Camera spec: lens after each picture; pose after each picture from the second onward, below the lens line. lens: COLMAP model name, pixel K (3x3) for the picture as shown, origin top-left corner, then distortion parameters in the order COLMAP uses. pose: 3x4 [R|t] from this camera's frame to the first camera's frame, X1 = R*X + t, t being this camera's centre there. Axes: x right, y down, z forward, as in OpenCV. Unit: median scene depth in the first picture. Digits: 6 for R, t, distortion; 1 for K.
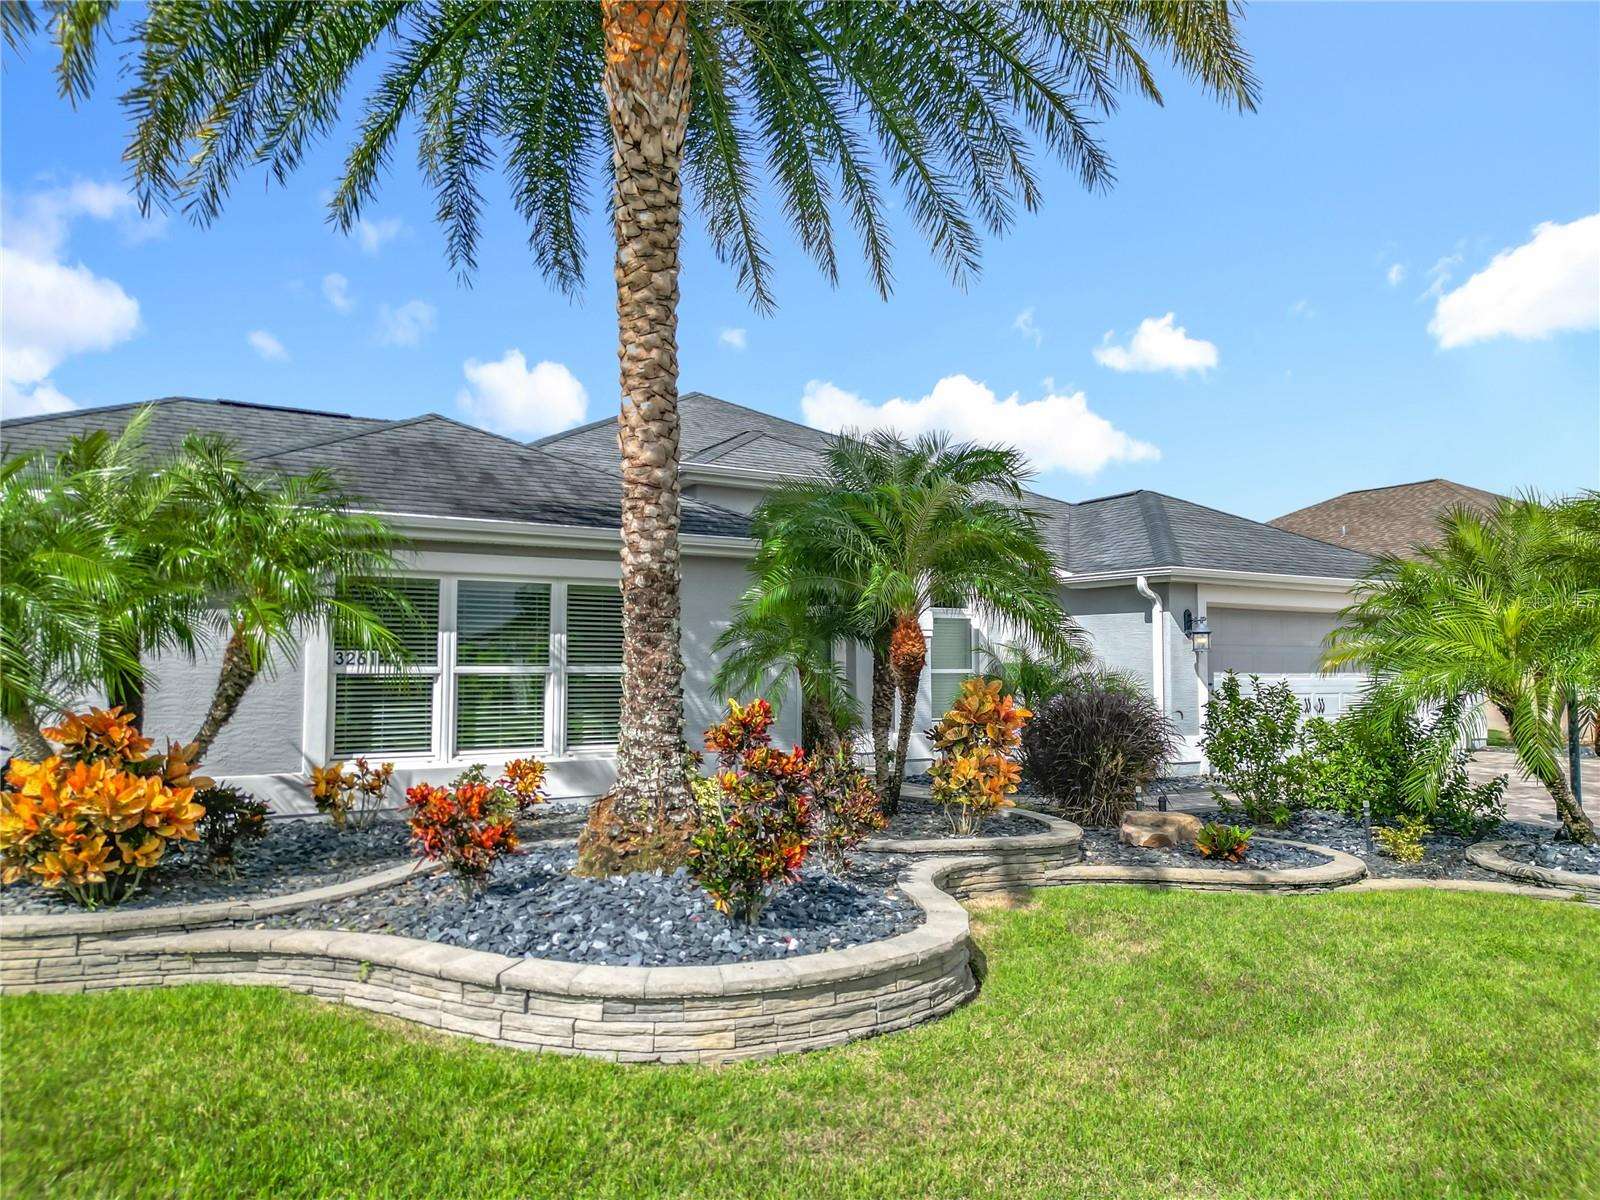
lens RADIAL K [[1146.3, 0, 800.1], [0, 1146.3, 577.5], [0, 0, 1]] dist [0.058874, -0.058560]
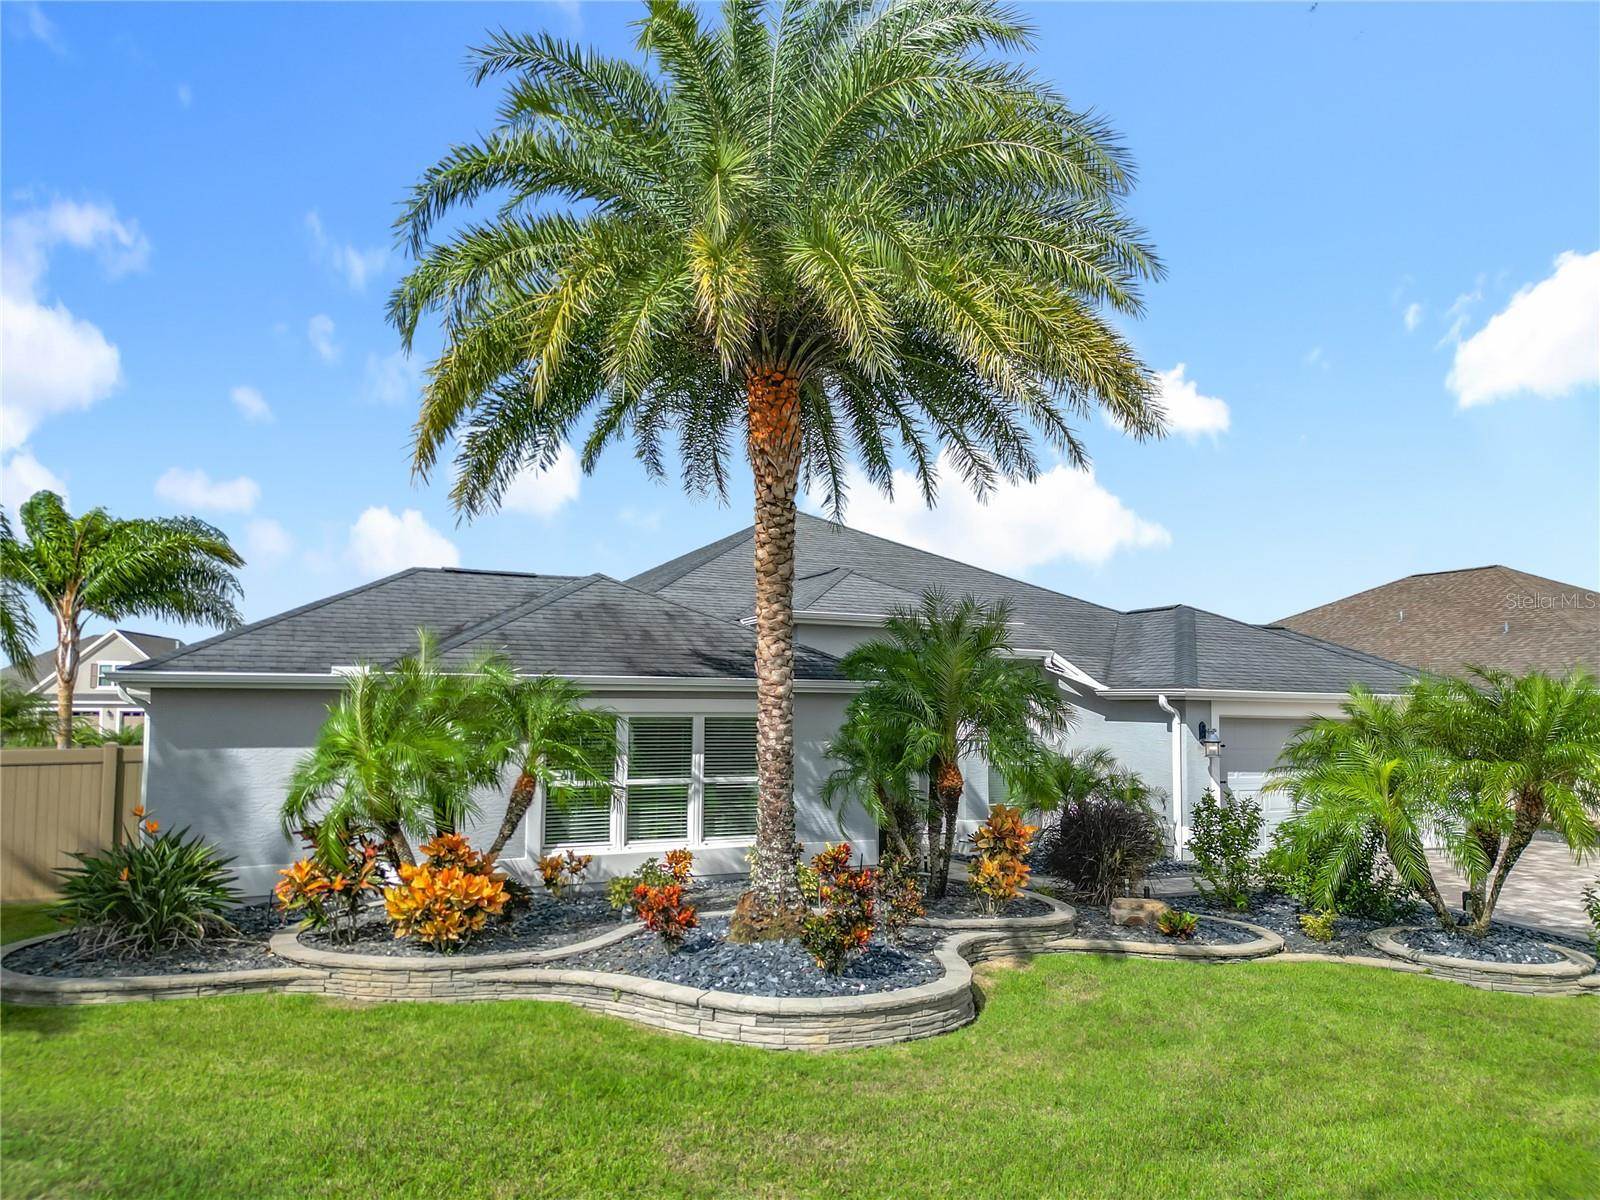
lens RADIAL K [[1198.4, 0, 800.0], [0, 1198.4, 600.0], [0, 0, 1]] dist [0.048966, -0.049447]
pose [[0.996924, 0.002230, -0.078342, 0.039058], [-0.002791, 0.999971, -0.007052, -0.238933], [0.078324, 0.007248, 0.996902, -0.776623]]
